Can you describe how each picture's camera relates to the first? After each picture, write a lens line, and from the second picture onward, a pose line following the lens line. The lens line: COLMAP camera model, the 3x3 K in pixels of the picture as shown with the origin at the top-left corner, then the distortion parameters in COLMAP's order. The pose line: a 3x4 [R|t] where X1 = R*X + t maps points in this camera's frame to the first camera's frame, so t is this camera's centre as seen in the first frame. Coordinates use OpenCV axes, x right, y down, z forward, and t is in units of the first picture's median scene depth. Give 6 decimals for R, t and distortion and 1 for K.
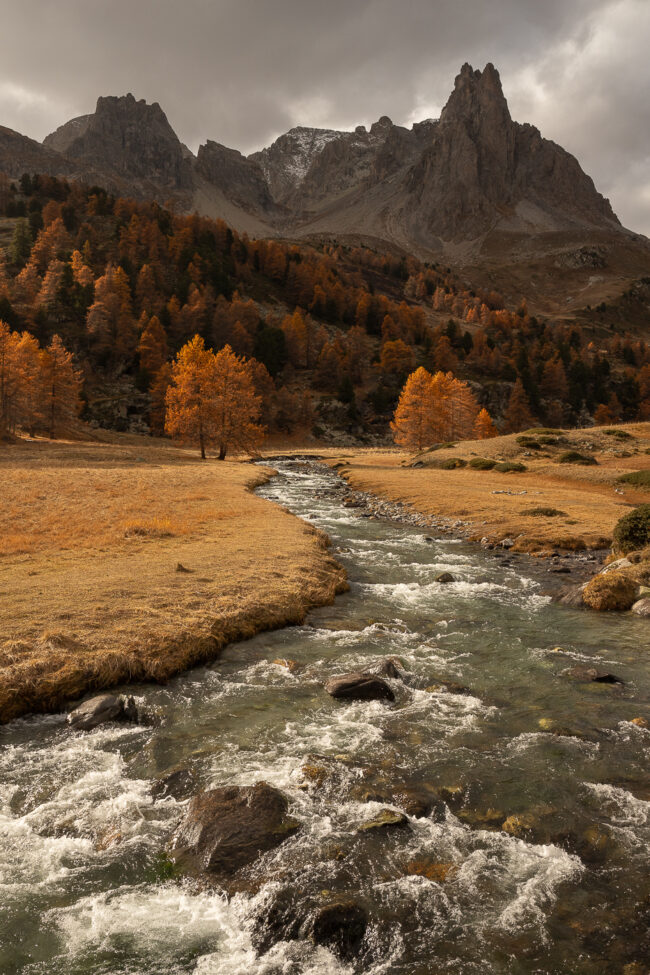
lens RADIAL K [[801.1, 0, 321.4], [0, 801.1, 493.3], [0, 0, 1]] dist [-0.017641, 0.014378]
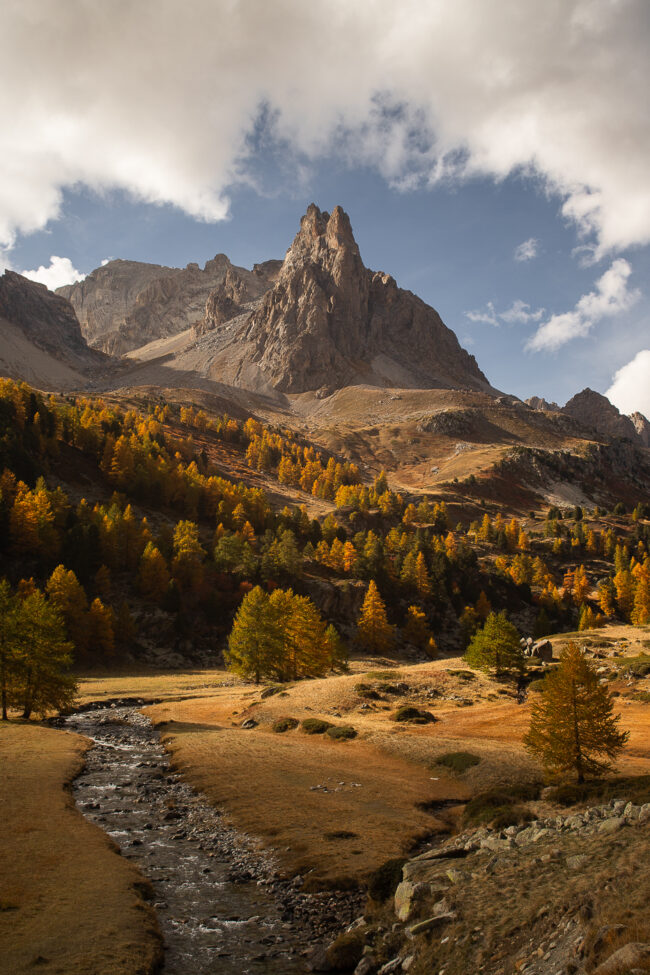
lens RADIAL K [[997.5, 0, 319.2], [0, 997.5, 484.9], [0, 0, 1]] dist [0.039270, 0.000000]
pose [[0.984839, 0.012618, 0.173009, -0.000113], [0.023704, 0.978205, -0.206282, -0.004002], [-0.171841, 0.207255, 0.963076, -0.011208]]
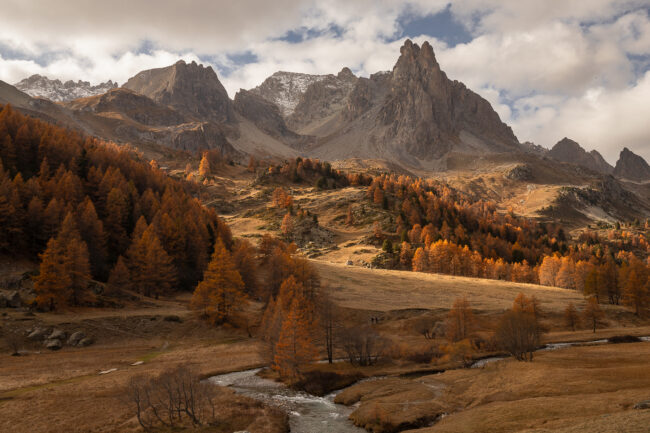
lens RADIAL K [[644.7, 0, 325.2], [0, 644.7, 213.6], [0, 0, 1]] dist [0.015435, 0.000000]
pose [[0.993627, -0.020347, 0.110866, -0.148929], [0.040499, 0.982338, -0.182677, 0.002976], [-0.105191, 0.186003, 0.976902, -0.148457]]
